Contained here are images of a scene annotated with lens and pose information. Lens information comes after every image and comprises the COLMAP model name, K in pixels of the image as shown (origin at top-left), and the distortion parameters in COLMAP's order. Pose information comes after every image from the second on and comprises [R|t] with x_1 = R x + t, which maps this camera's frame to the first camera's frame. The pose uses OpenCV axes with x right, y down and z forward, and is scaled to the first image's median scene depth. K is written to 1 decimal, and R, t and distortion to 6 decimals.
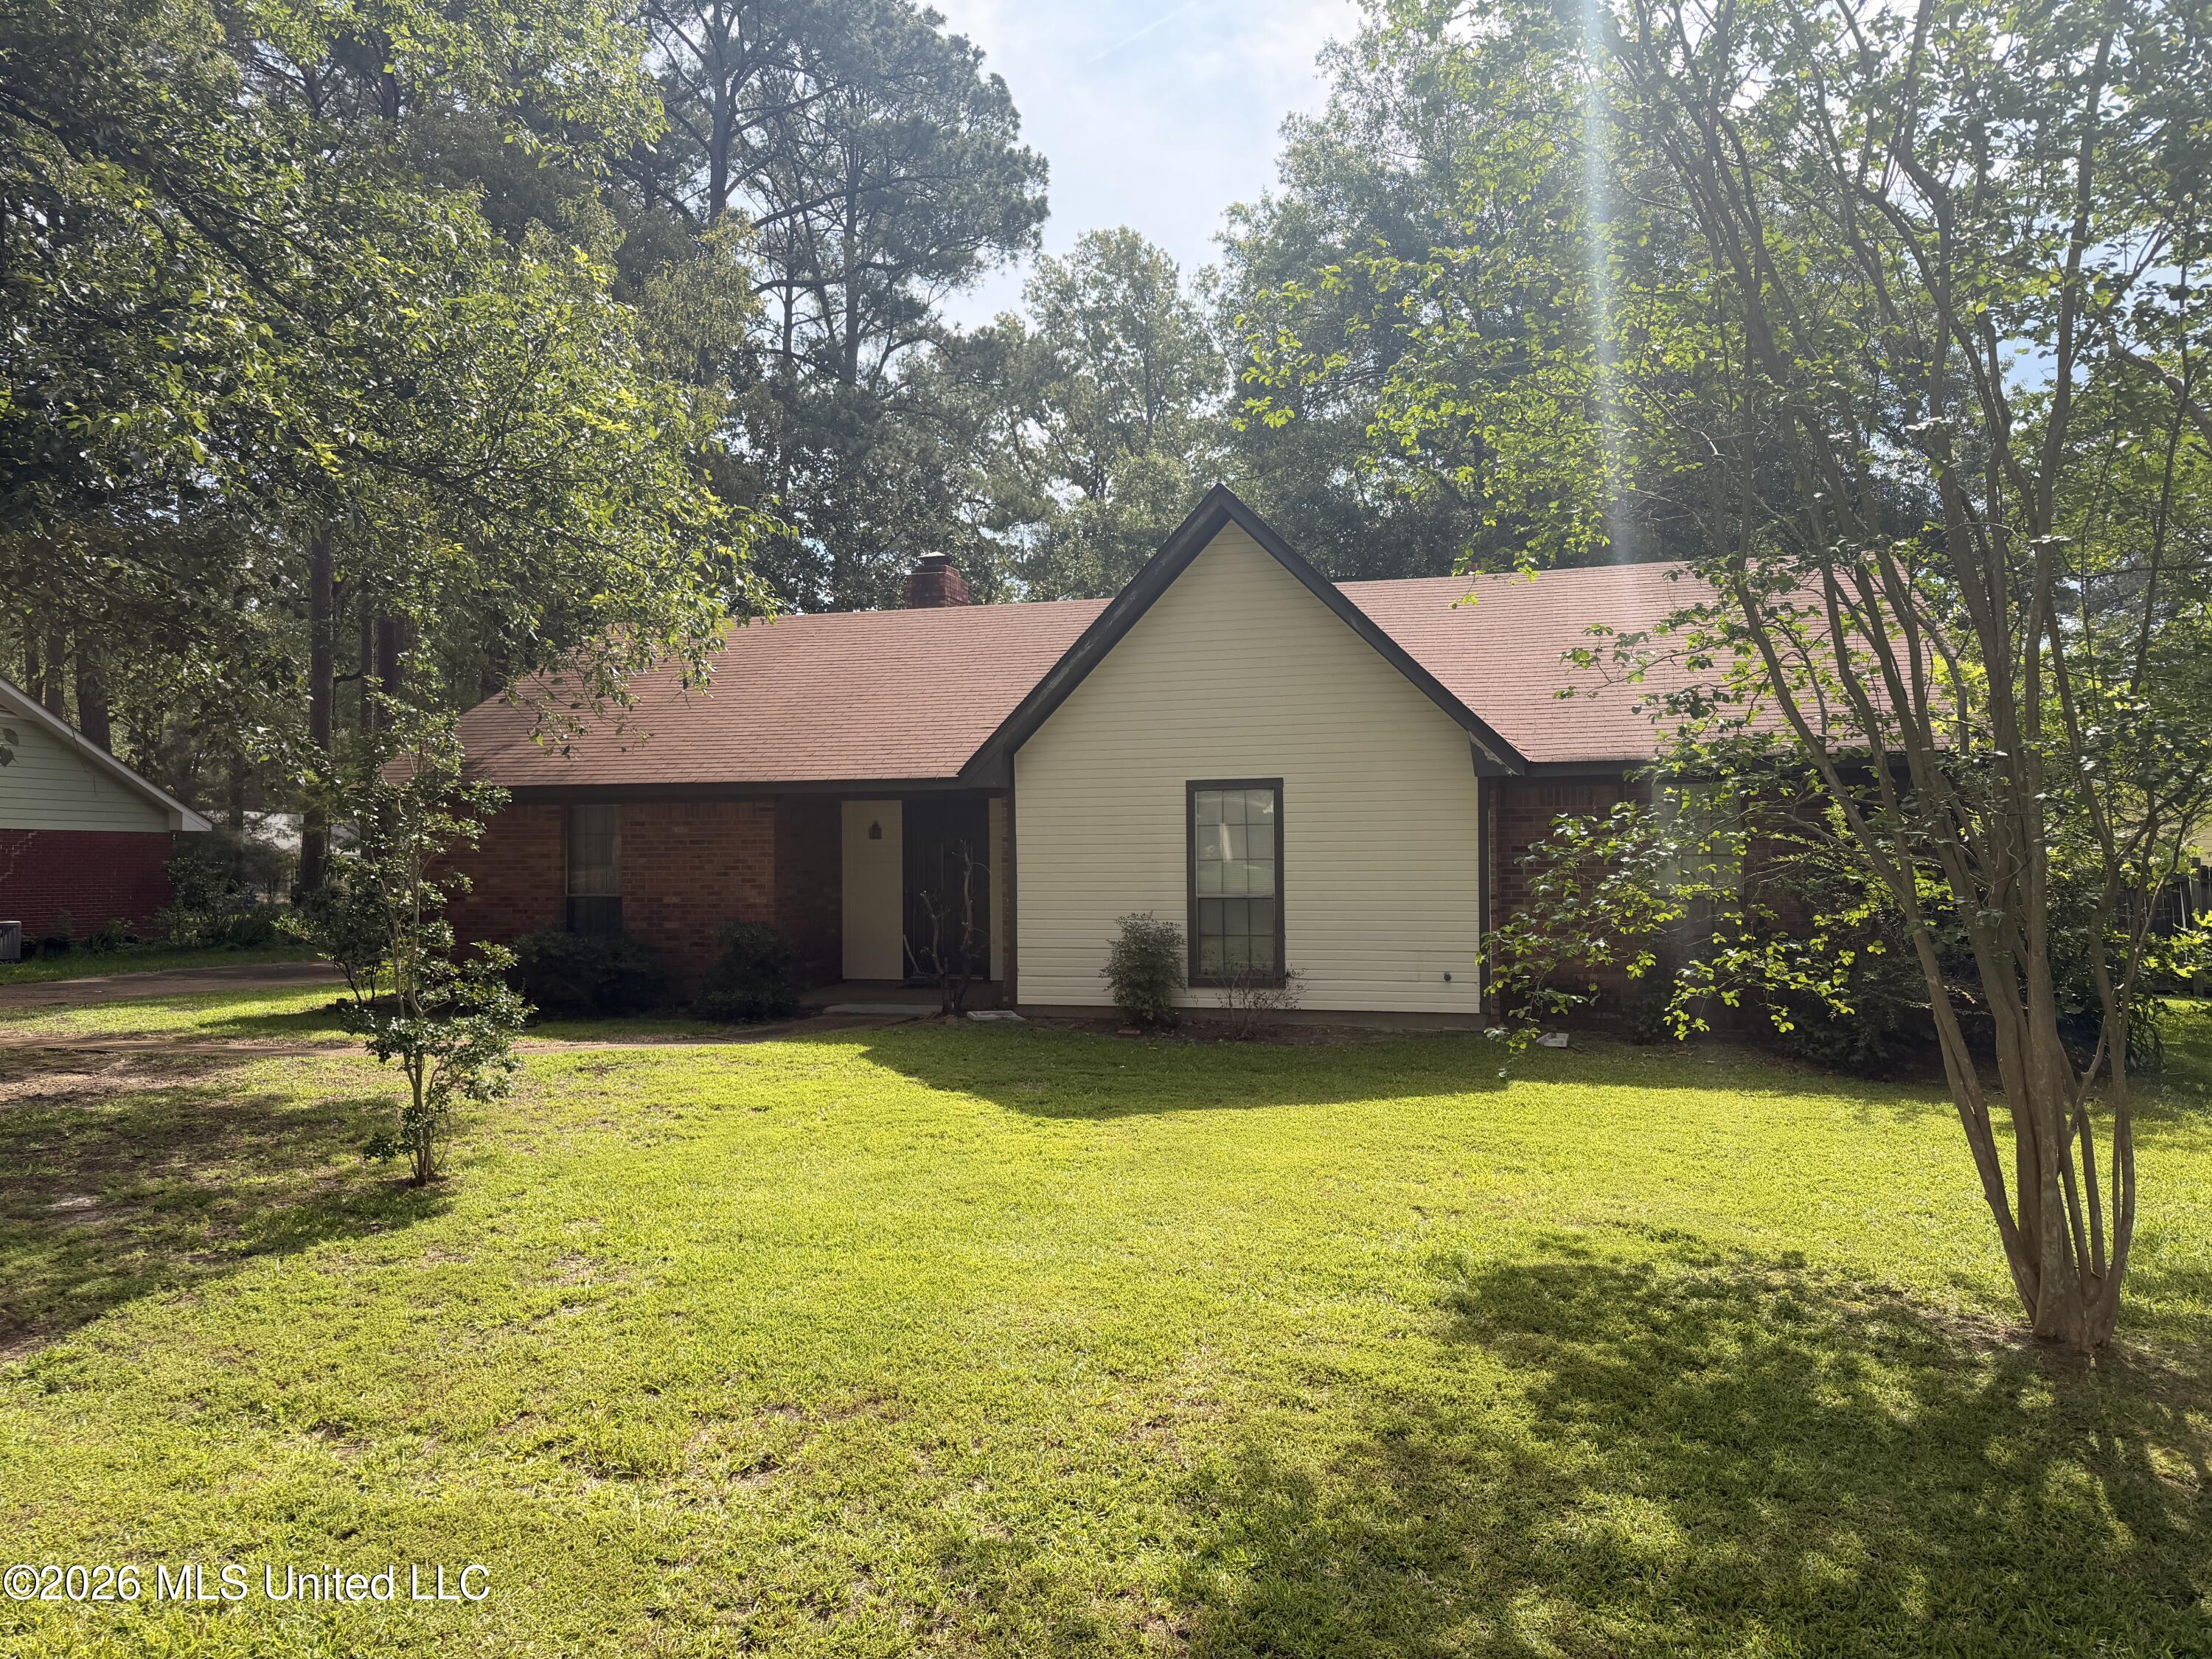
lens RADIAL K [[1556.7, 0, 1108.5], [0, 1556.7, 831.4], [0, 0, 1]] dist [0.020486, -0.025330]
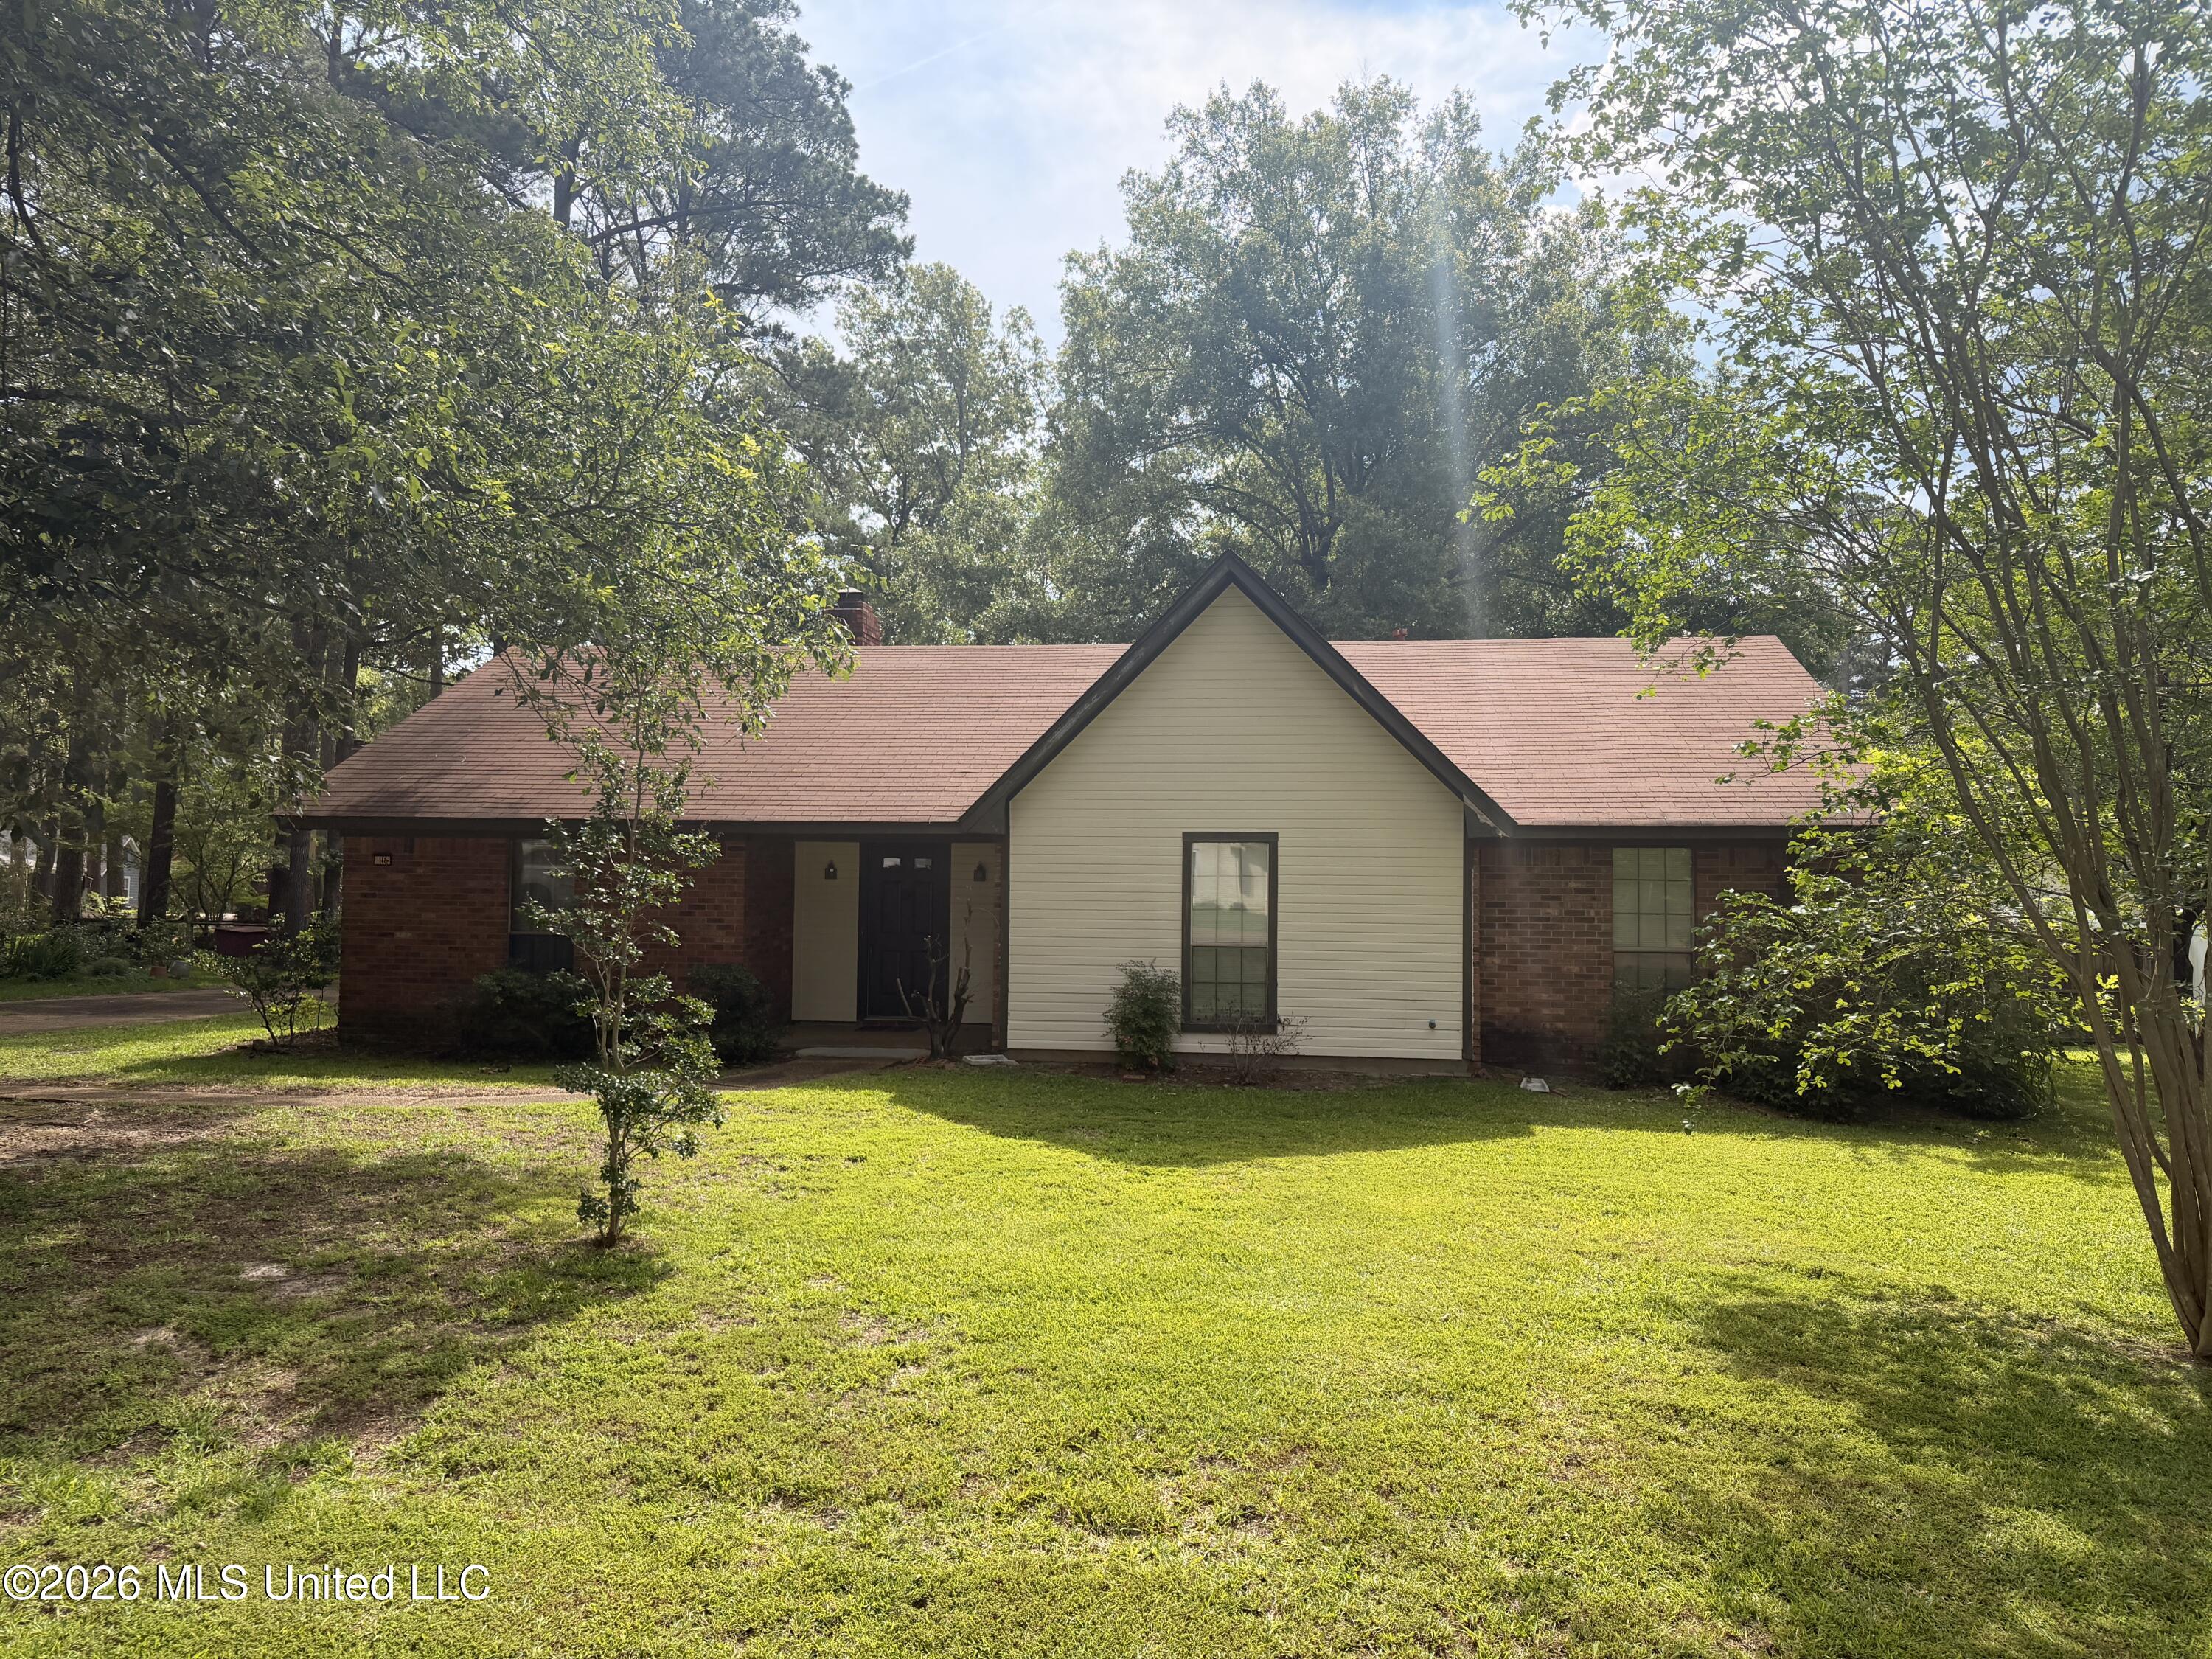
lens RADIAL K [[1556.7, 0, 1097.7], [0, 1556.7, 834.5], [0, 0, 1]] dist [0.020486, -0.025330]
pose [[0.986998, 0.024258, 0.158891, -0.249652], [-0.021580, 0.999595, -0.018561, -0.015878], [-0.159277, 0.014891, 0.987122, -0.014948]]
